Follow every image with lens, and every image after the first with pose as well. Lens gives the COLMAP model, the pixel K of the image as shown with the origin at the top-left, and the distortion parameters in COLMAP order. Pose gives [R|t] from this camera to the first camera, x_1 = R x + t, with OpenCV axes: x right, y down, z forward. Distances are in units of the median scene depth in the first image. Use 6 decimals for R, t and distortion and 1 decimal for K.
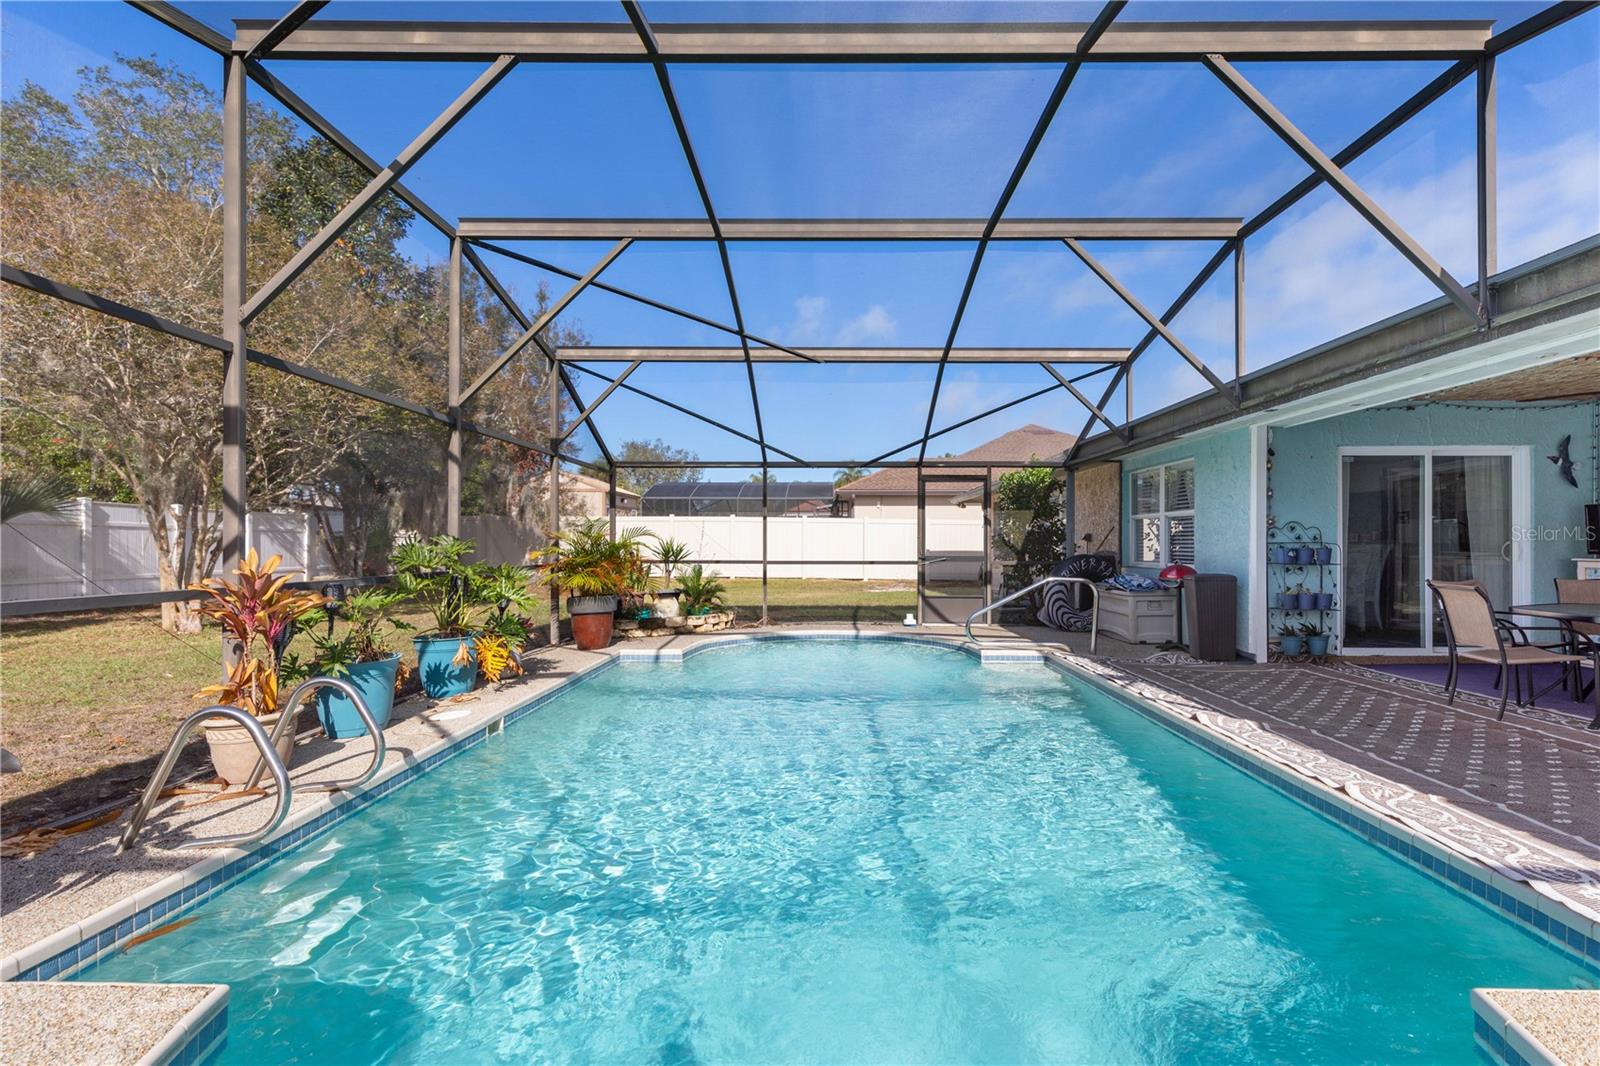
lens RADIAL K [[725.8, 0, 818.5], [0, 725.8, 540.0], [0, 0, 1]] dist [0.003620, 0.000054]
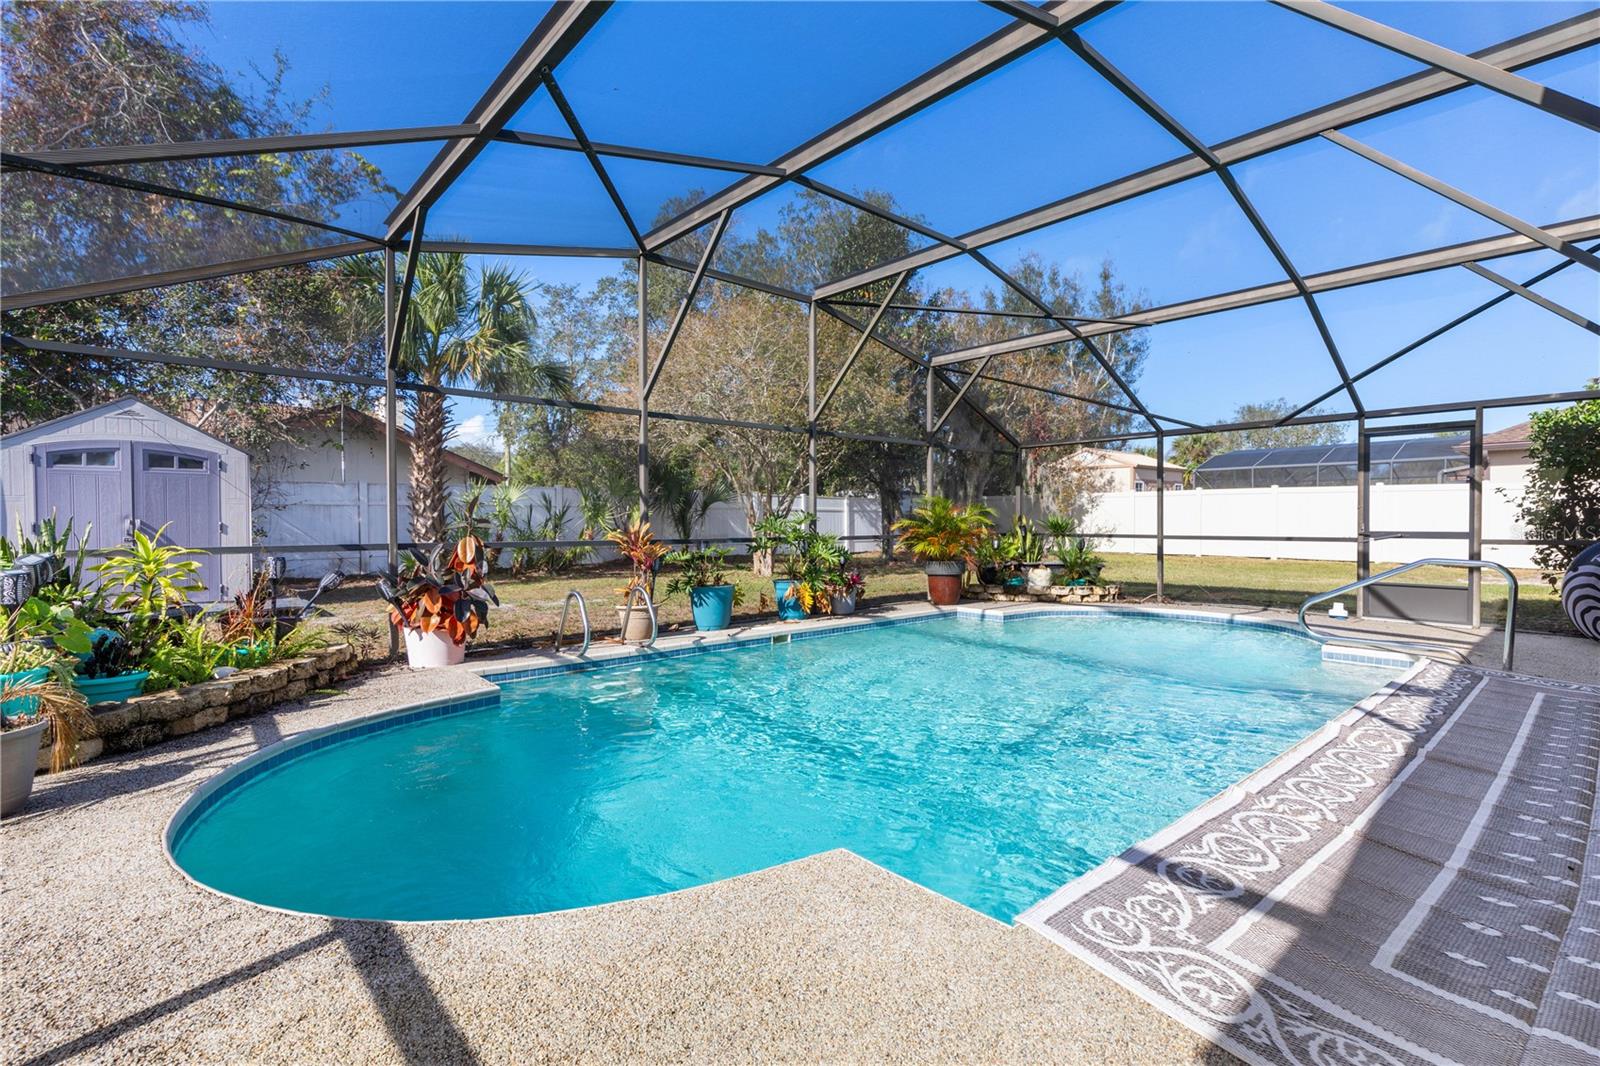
lens RADIAL K [[722.9, 0, 800.0], [0, 722.9, 533.0], [0, 0, 1]] dist [0.001084, -0.000150]
pose [[0.671844, 0.009223, -0.740636, 0.369665], [0.006236, 0.999817, 0.018108, 0.006704], [0.740667, -0.016784, 0.671663, 0.018615]]
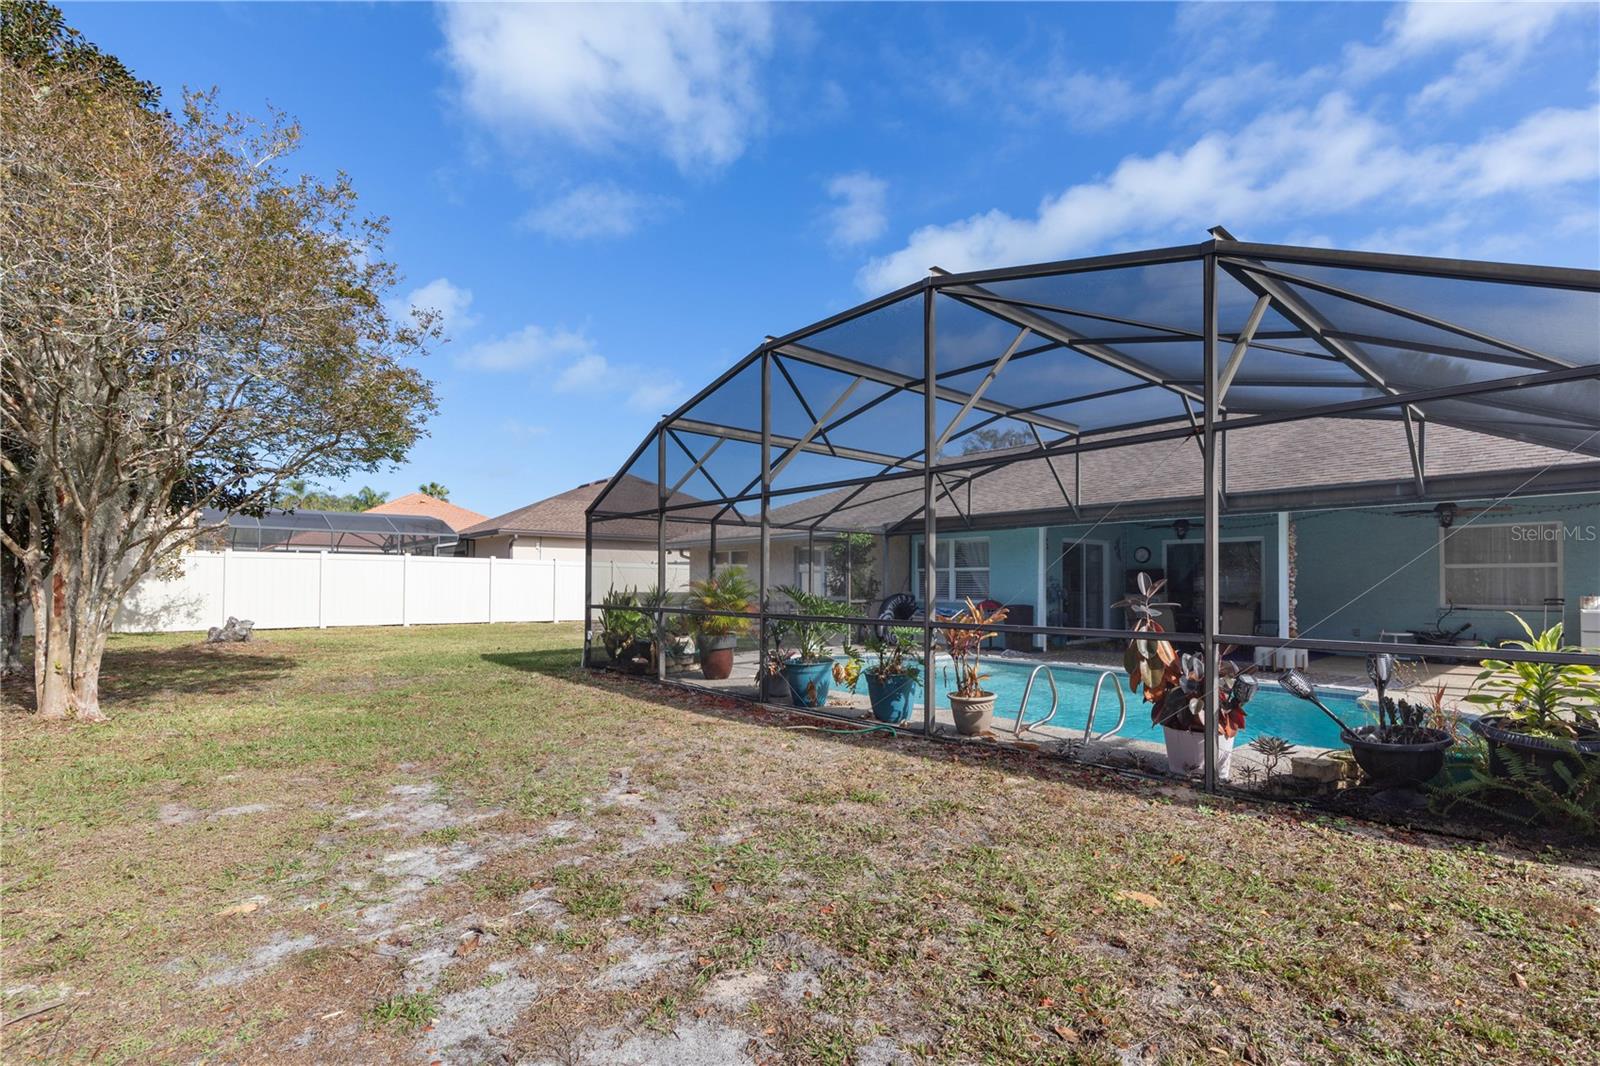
lens RADIAL K [[722.6, 0, 844.3], [0, 722.6, 568.5], [0, 0, 1]] dist [0.002277, 0.000218]
pose [[0.723653, 0.014777, 0.690005, -0.861506], [-0.004160, 0.999846, -0.017049, -0.009248], [-0.690151, 0.009467, 0.723603, 0.000054]]
